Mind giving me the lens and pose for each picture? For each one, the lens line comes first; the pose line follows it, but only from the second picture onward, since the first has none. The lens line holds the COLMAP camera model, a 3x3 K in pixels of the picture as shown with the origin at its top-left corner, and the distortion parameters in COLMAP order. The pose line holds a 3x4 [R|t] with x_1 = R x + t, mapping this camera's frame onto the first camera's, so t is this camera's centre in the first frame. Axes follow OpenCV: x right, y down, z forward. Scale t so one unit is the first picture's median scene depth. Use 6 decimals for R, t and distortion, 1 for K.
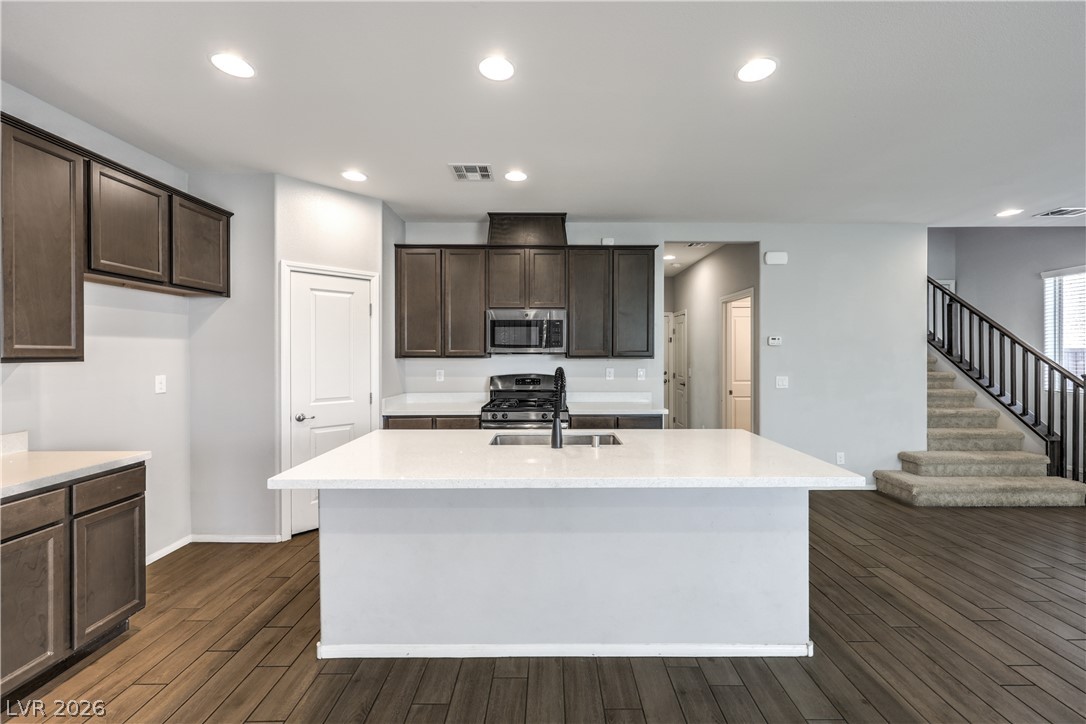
lens RADIAL K [[448.5, 0, 552.2], [0, 448.5, 352.7], [0, 0, 1]] dist [0.001708, 0.000275]
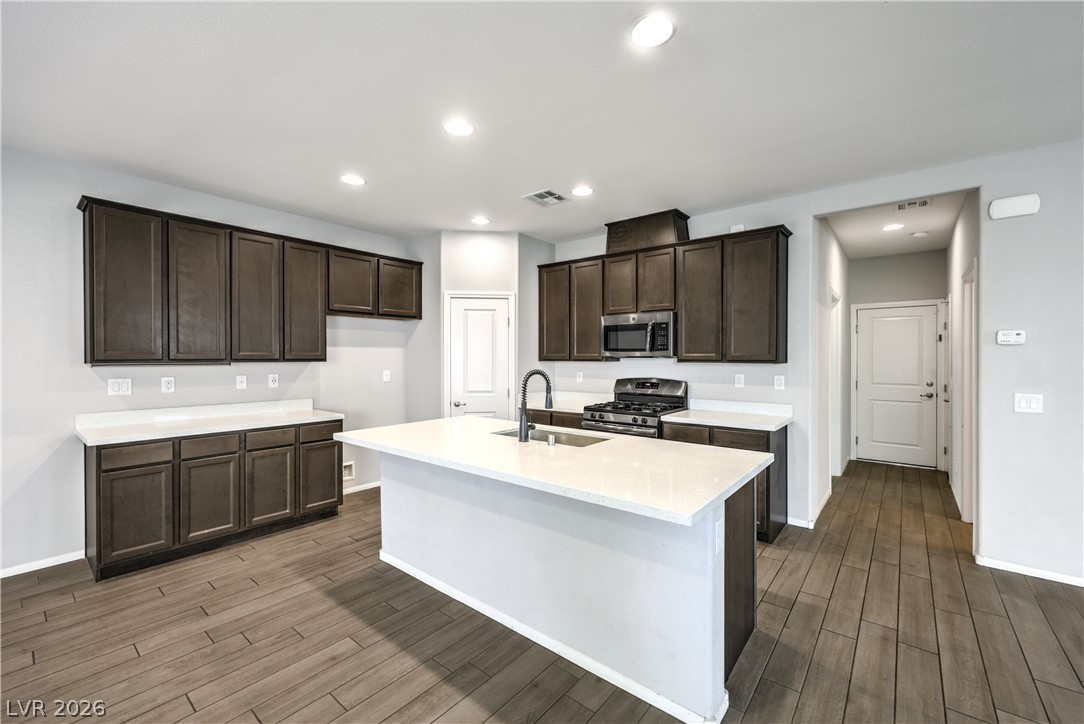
lens RADIAL K [[447.6, 0, 554.4], [0, 447.6, 359.4], [0, 0, 1]] dist [0.001708, 0.000275]
pose [[0.771397, 0.002992, -0.636347, 0.485524], [0.000059, 0.999989, 0.004772, 0.001793], [0.636354, -0.003719, 0.771388, 0.118082]]
